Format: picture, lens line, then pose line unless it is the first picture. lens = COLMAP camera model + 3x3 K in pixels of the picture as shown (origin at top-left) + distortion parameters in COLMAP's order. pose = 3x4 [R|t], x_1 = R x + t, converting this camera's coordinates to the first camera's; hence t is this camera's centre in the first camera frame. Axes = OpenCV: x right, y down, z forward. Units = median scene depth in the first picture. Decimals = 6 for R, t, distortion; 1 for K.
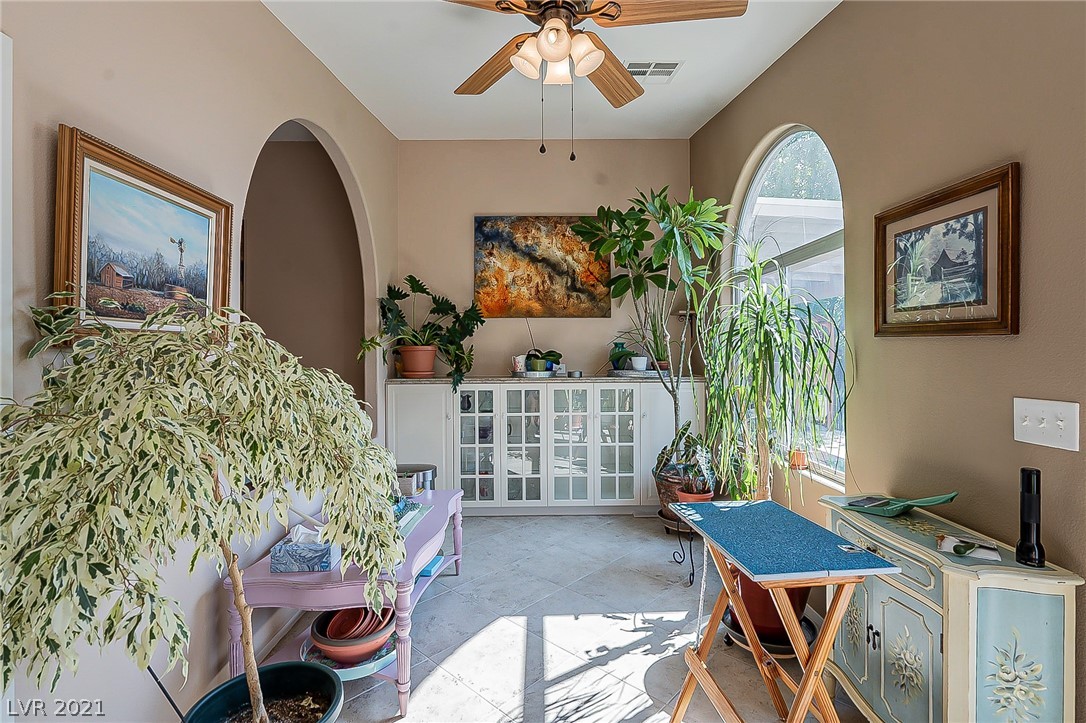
lens RADIAL K [[494.4, 0, 530.8], [0, 494.4, 346.5], [0, 0, 1]] dist [-0.007628, 0.002497]
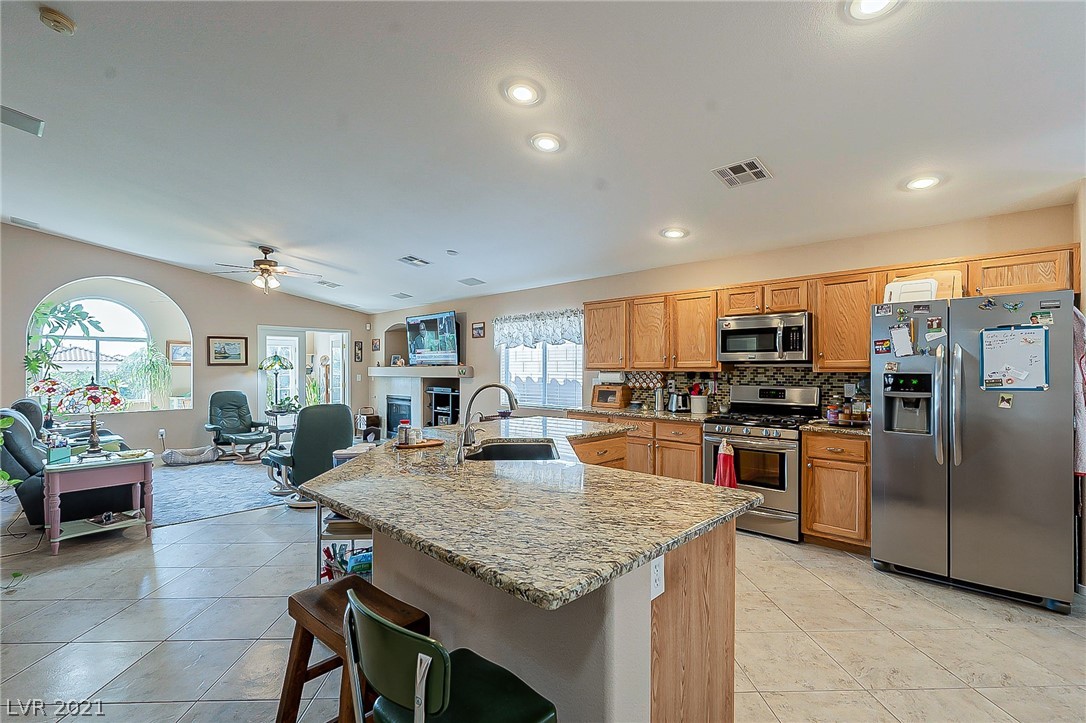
lens RADIAL K [[494.4, 0, 539.0], [0, 494.4, 368.0], [0, 0, 1]] dist [-0.007628, 0.002497]
pose [[-0.727579, 0.006270, 0.685995, -6.209930], [-0.002955, 0.999920, -0.012273, 0.068001], [-0.686017, -0.010957, -0.727503, 2.316739]]
